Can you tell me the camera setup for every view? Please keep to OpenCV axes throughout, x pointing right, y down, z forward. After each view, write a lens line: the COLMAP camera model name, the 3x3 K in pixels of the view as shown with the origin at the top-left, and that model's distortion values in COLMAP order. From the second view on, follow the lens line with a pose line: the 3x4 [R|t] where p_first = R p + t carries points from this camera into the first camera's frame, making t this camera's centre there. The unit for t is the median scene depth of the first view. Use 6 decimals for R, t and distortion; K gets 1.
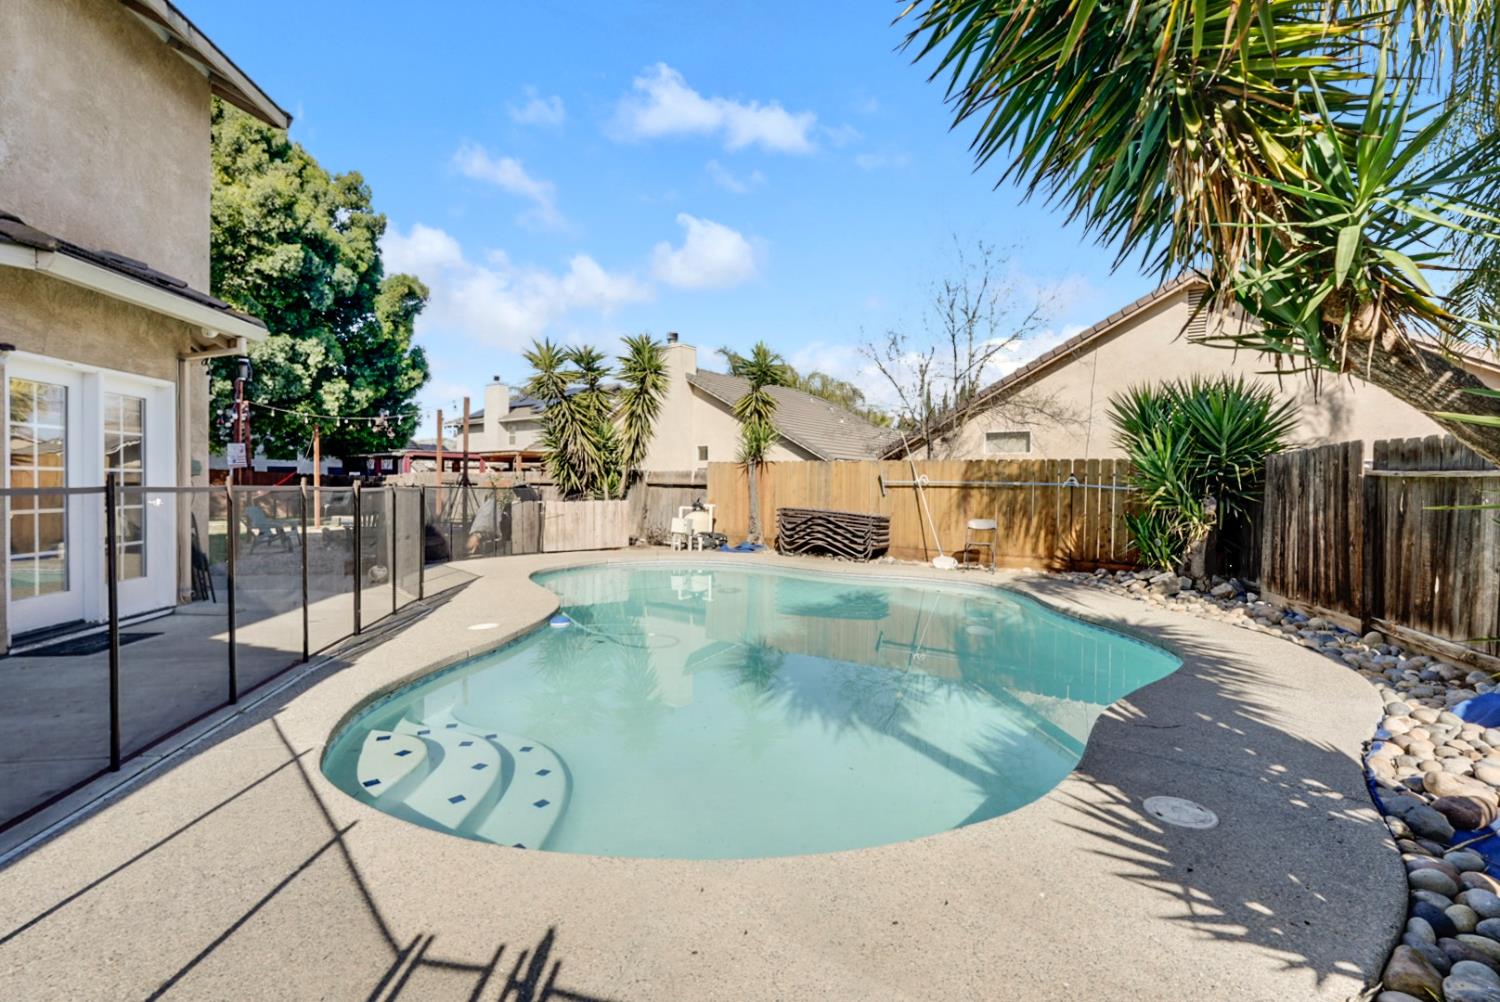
lens RADIAL K [[679.6, 0, 818.3], [0, 679.6, 493.2], [0, 0, 1]] dist [-0.004728, -0.000644]
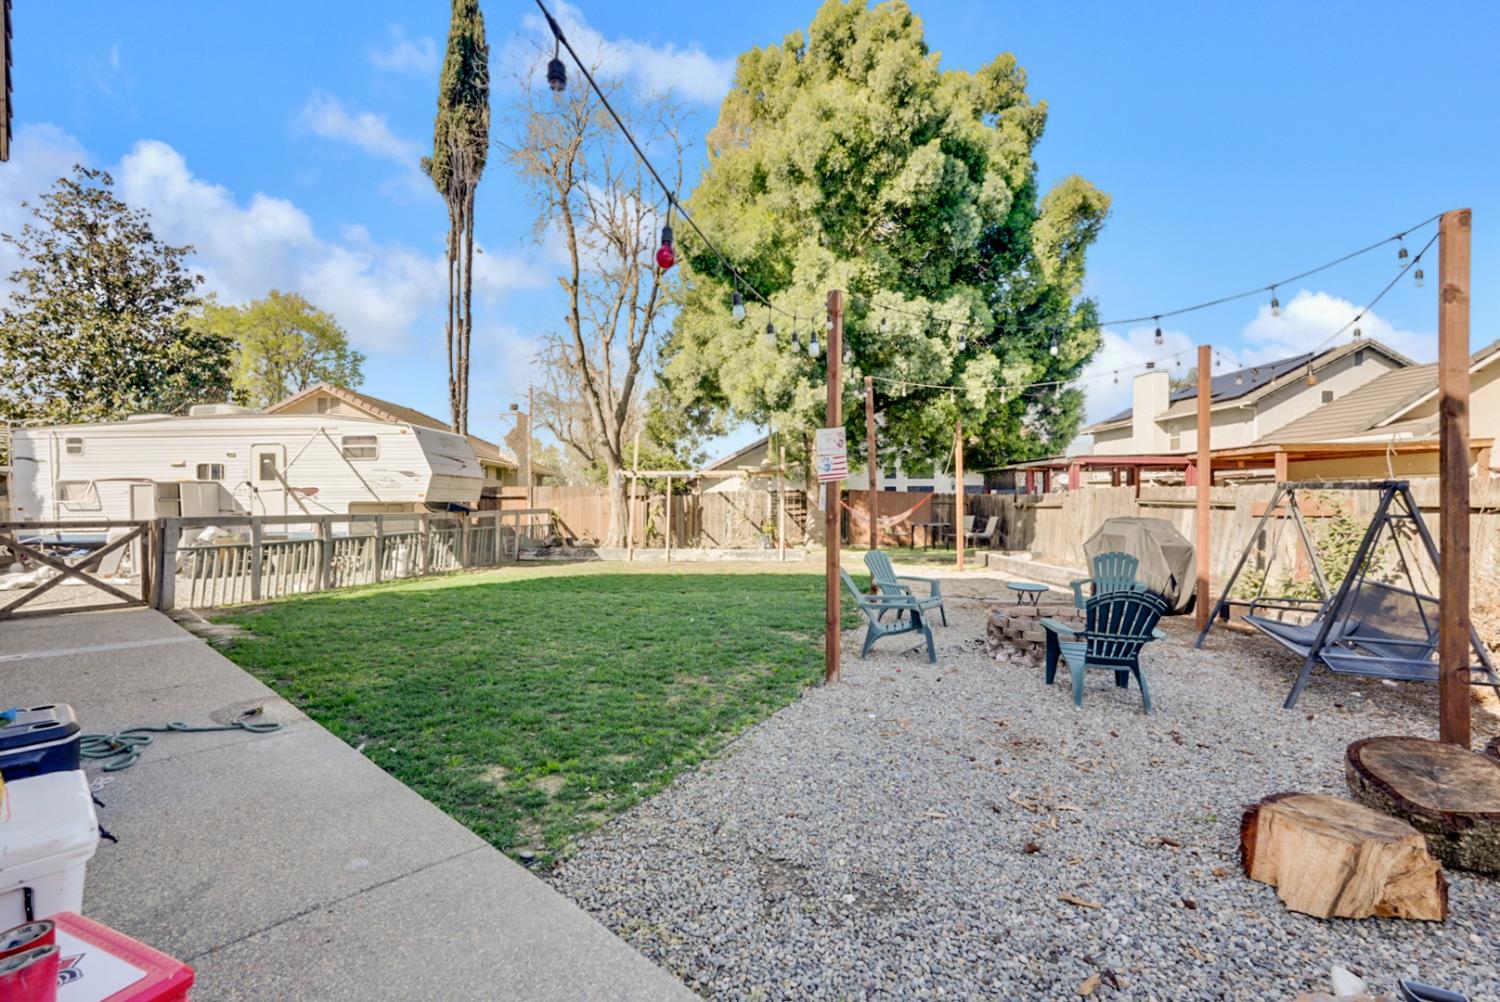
lens RADIAL K [[679.6, 0, 749.1], [0, 679.6, 502.6], [0, 0, 1]] dist [-0.004728, -0.000644]
pose [[0.603649, -0.002365, -0.797247, -0.333826], [-0.005020, 0.999965, -0.006767, -0.015456], [0.797234, 0.008087, 0.603616, 0.433601]]
